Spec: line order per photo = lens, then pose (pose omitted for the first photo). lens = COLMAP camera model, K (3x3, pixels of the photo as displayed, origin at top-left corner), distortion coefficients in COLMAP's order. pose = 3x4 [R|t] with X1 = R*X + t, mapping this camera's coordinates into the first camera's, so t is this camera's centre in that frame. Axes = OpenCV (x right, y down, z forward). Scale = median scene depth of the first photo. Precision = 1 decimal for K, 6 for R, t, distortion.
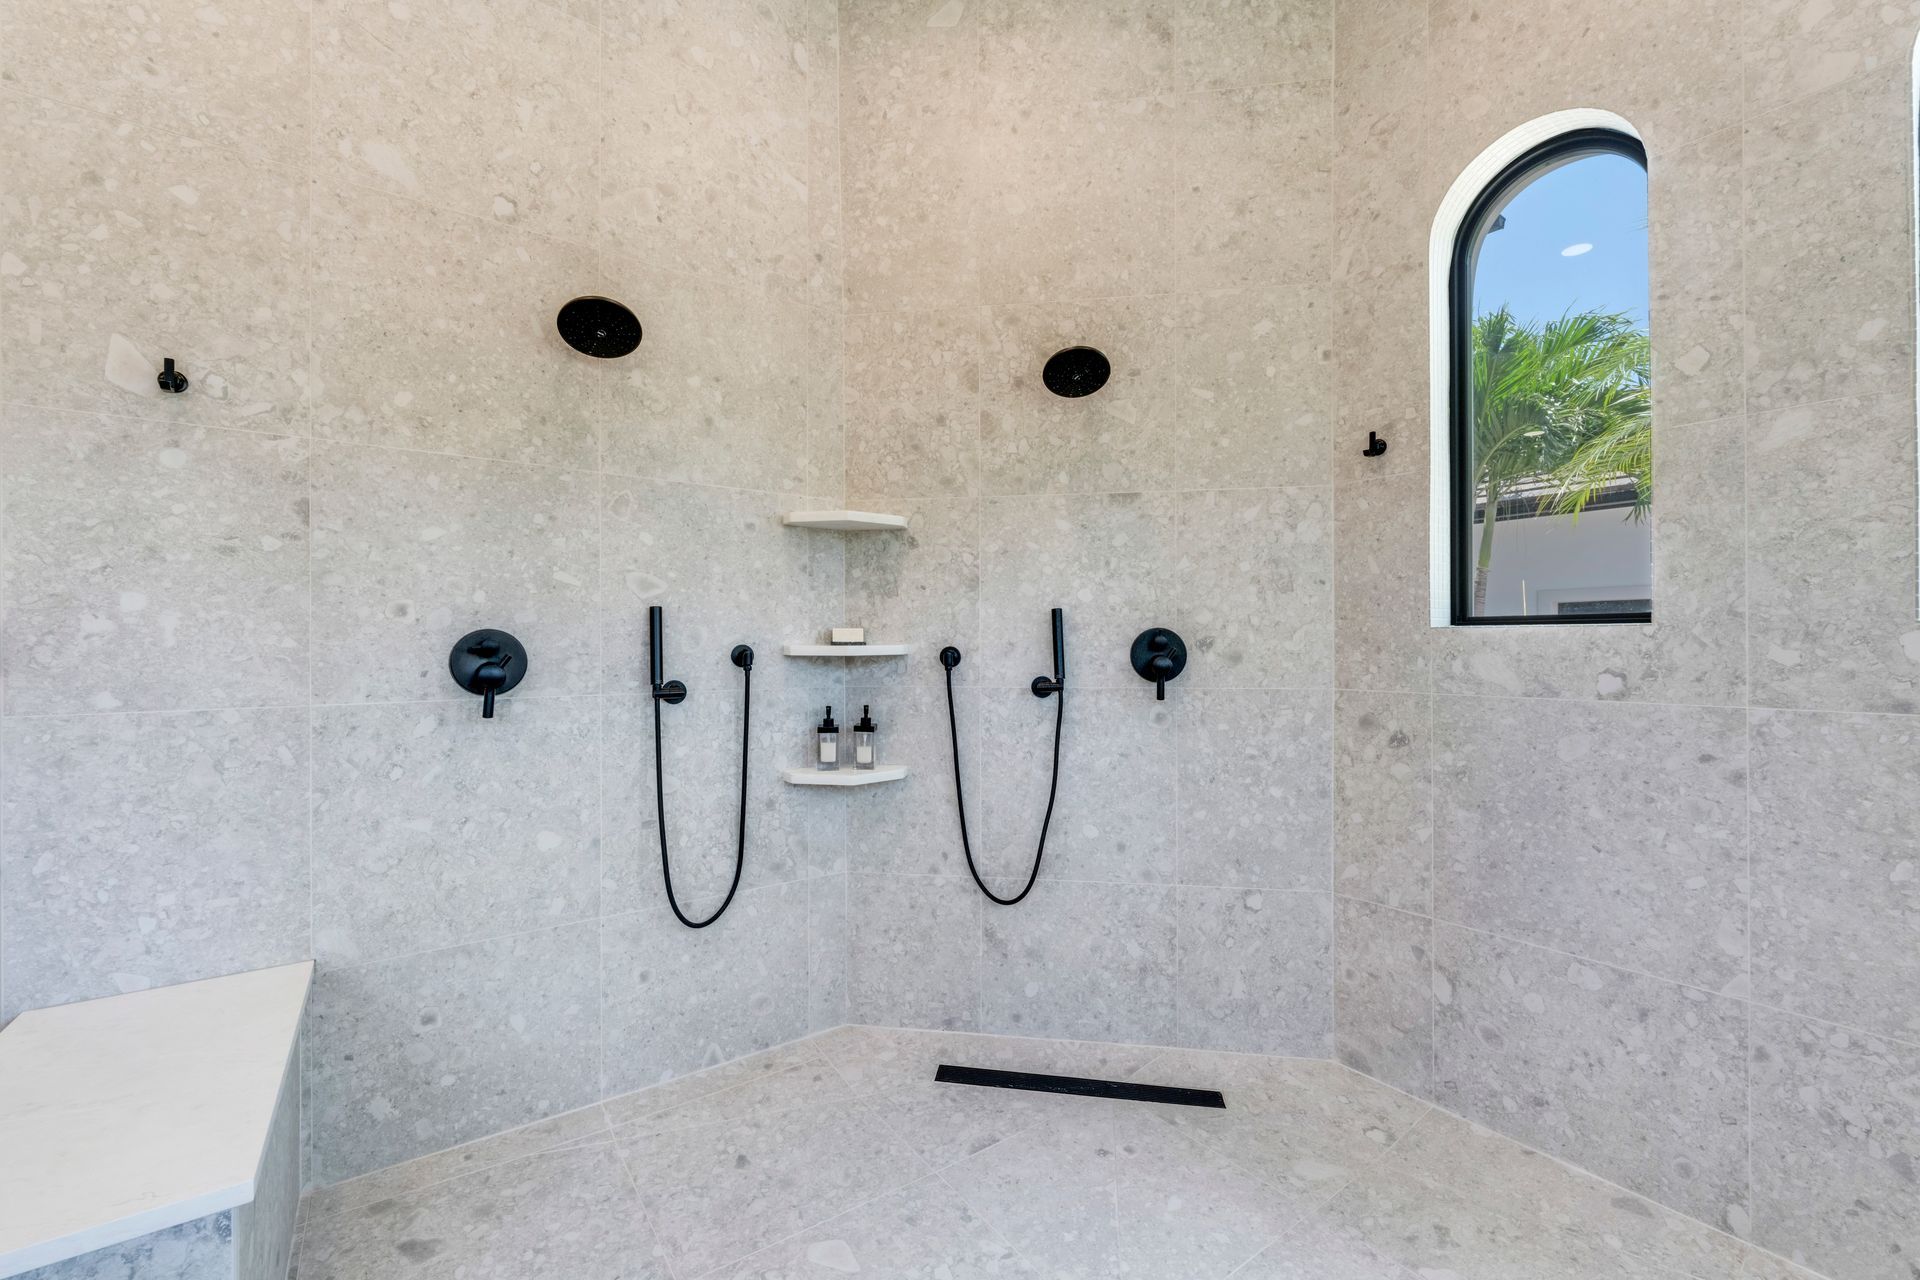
lens RADIAL K [[774.2, 0, 960.2], [0, 774.2, 643.9], [0, 0, 1]] dist [-0.000533, -0.000341]
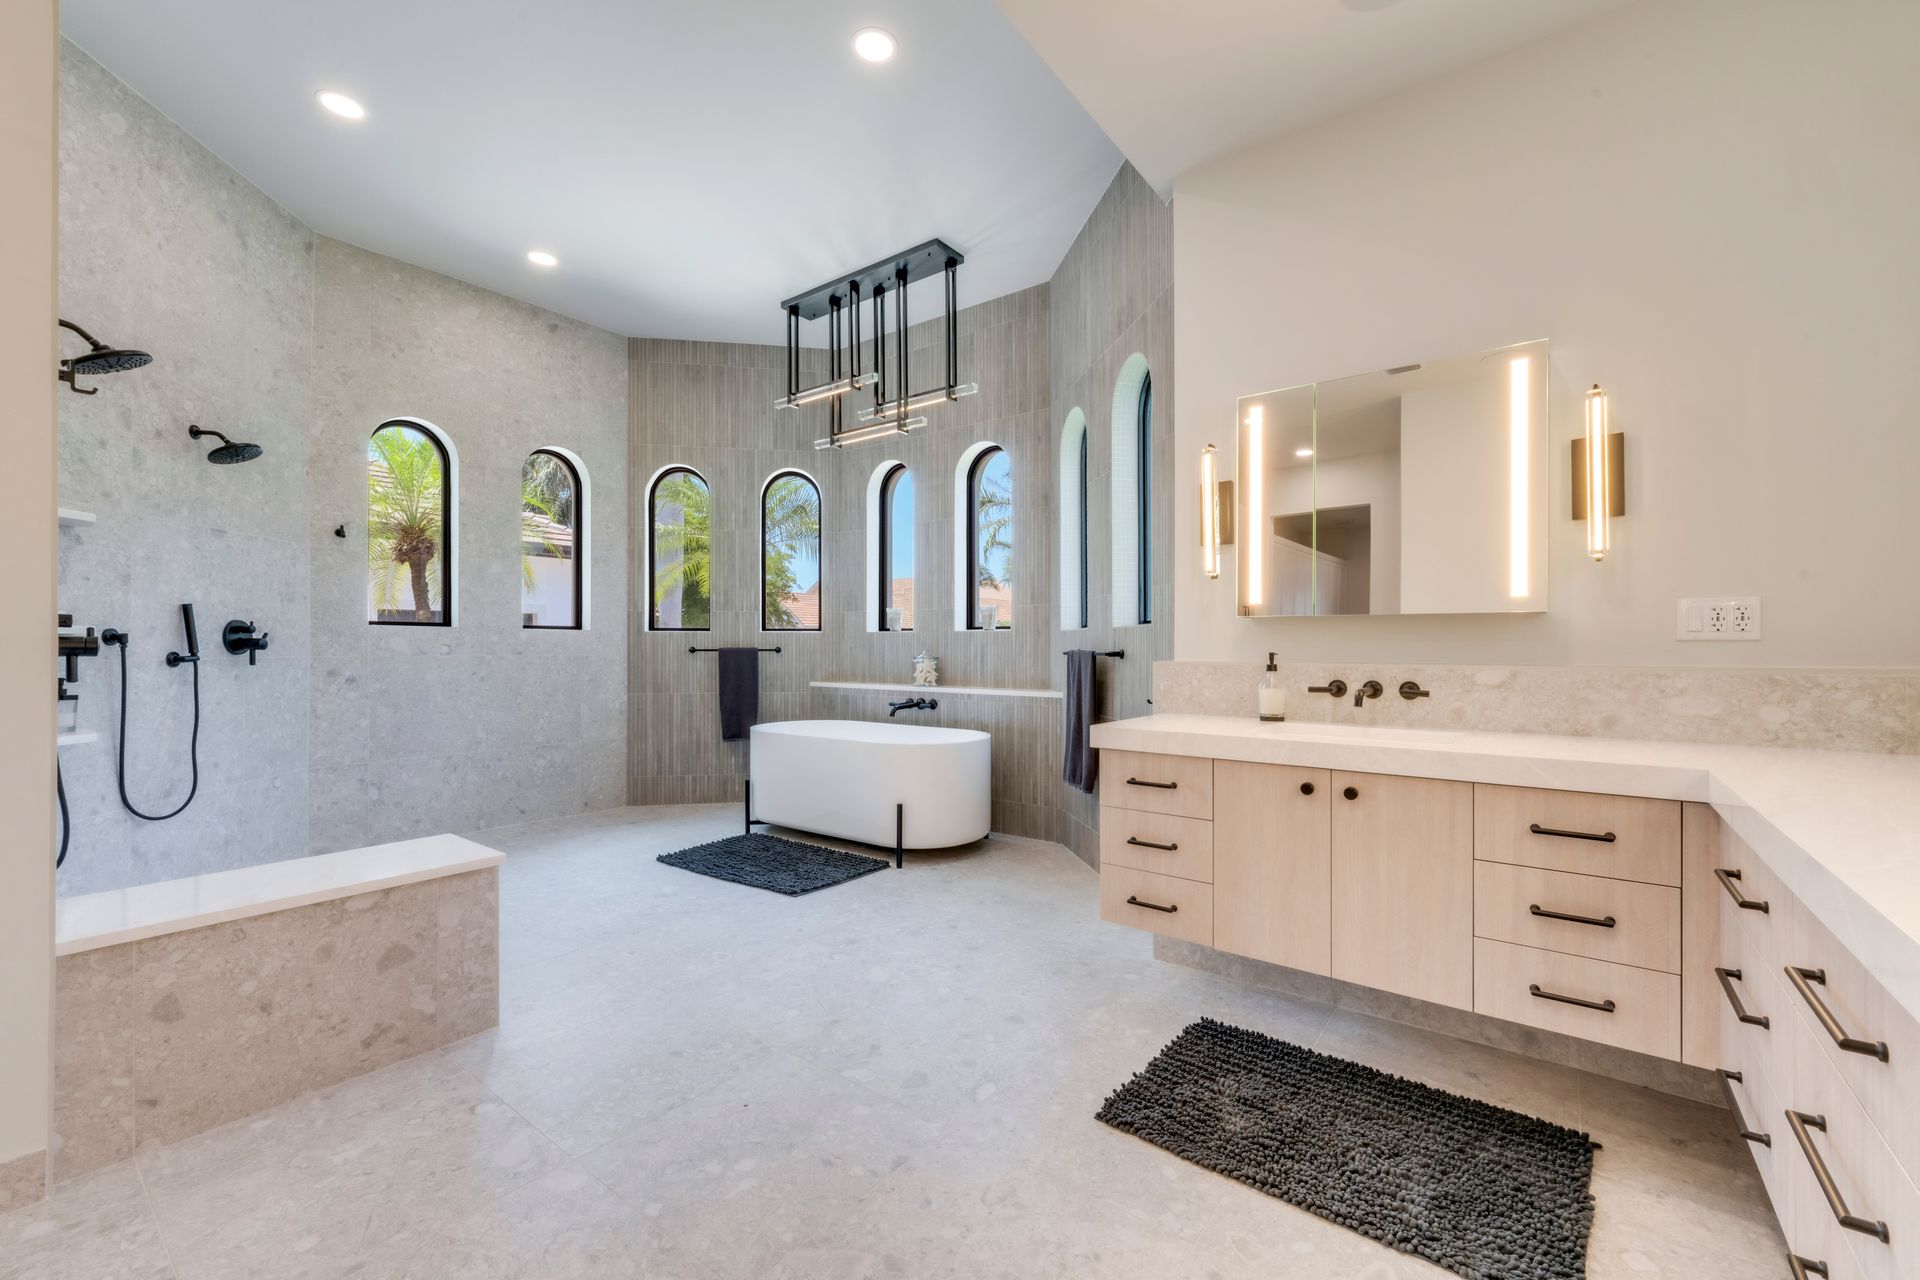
lens RADIAL K [[774.2, 0, 960.2], [0, 774.2, 643.9], [0, 0, 1]] dist [-0.000533, -0.000341]
pose [[-0.286615, 0.005043, 0.958033, -1.647396], [-0.002046, 0.999981, -0.005876, 0.033919], [-0.958044, -0.003645, -0.286599, 0.049546]]
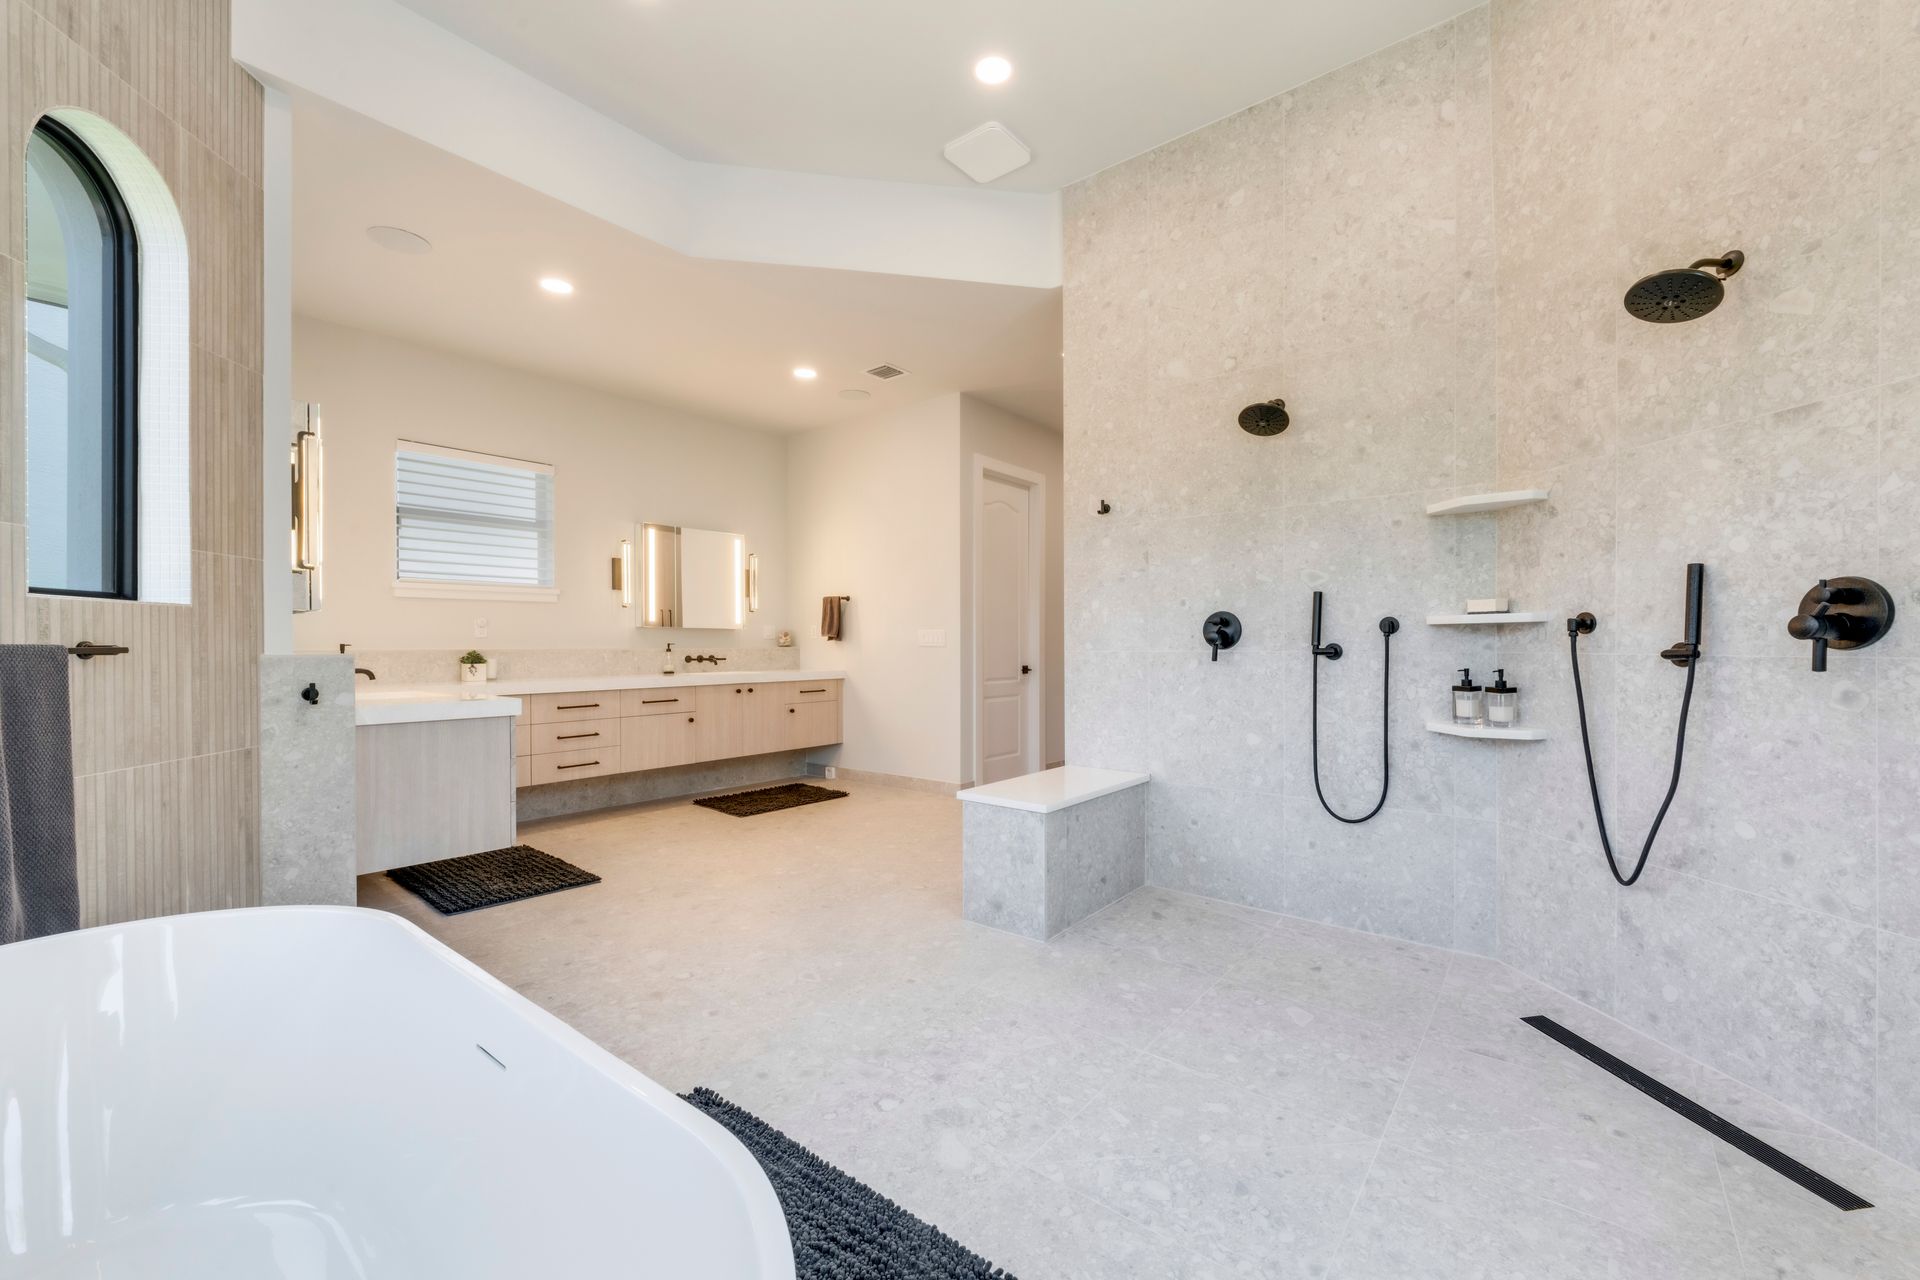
lens RADIAL K [[771.4, 0, 964.5], [0, 771.4, 649.6], [0, 0, 1]] dist [-0.003129, 0.000065]
pose [[0.265654, 0.009141, -0.964025, 0.741621], [0.005286, 0.999926, 0.010938, 0.036779], [0.964054, -0.008002, 0.265587, -0.017057]]
